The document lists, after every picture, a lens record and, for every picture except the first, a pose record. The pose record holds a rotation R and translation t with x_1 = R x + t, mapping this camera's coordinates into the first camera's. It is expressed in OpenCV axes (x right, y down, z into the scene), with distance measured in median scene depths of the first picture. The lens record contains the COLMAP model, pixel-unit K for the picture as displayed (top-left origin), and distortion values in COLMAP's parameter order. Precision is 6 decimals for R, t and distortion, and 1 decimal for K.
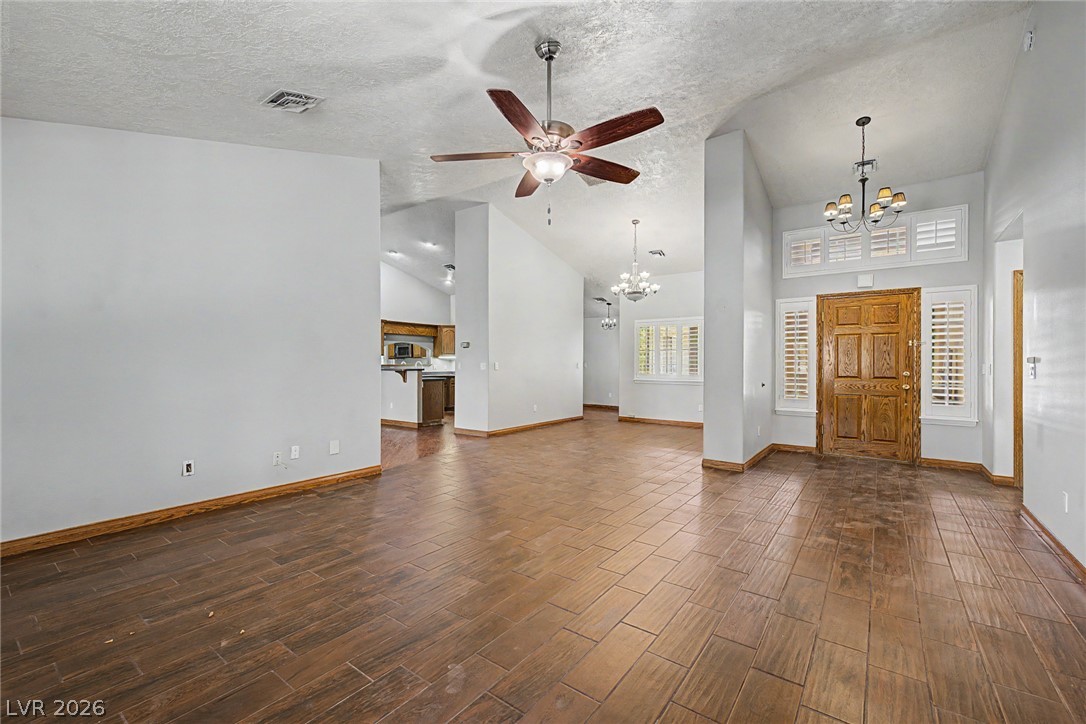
lens RADIAL K [[460.9, 0, 536.1], [0, 460.9, 362.0], [0, 0, 1]] dist [0.002423, 0.000143]
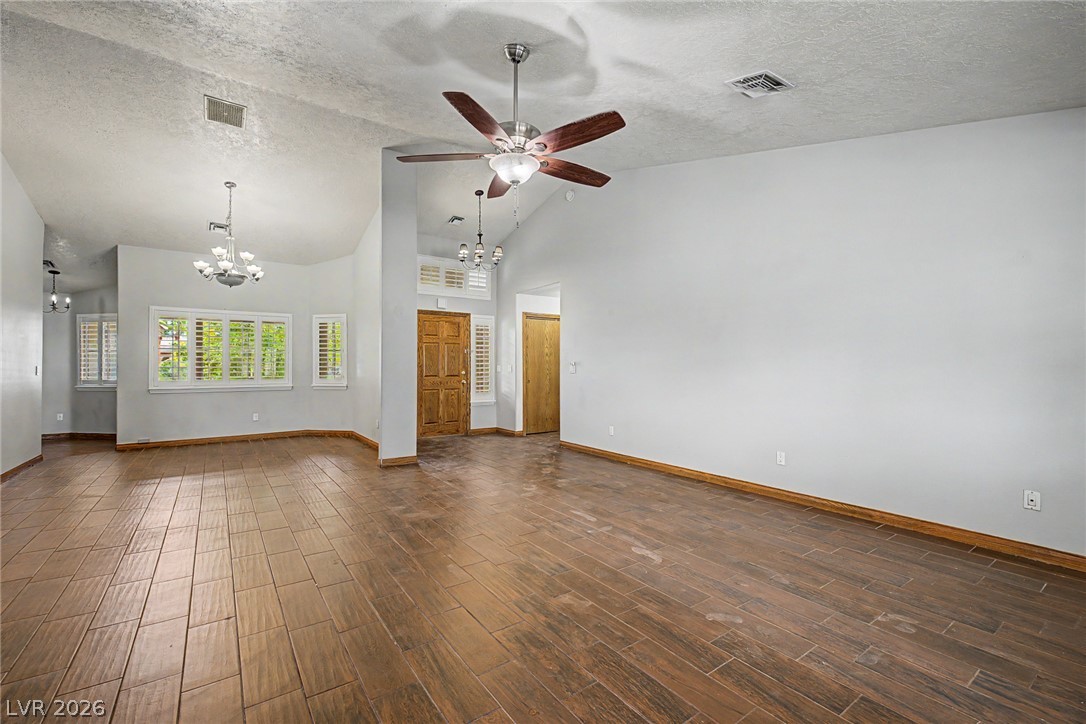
lens RADIAL K [[457.9, 0, 542.1], [0, 457.9, 358.2], [0, 0, 1]] dist [0.003400, 0.000102]
pose [[0.295215, 0.012325, 0.955351, -0.466228], [-0.000503, 0.999919, -0.012744, -0.001186], [-0.955431, 0.003281, 0.295198, 0.337741]]
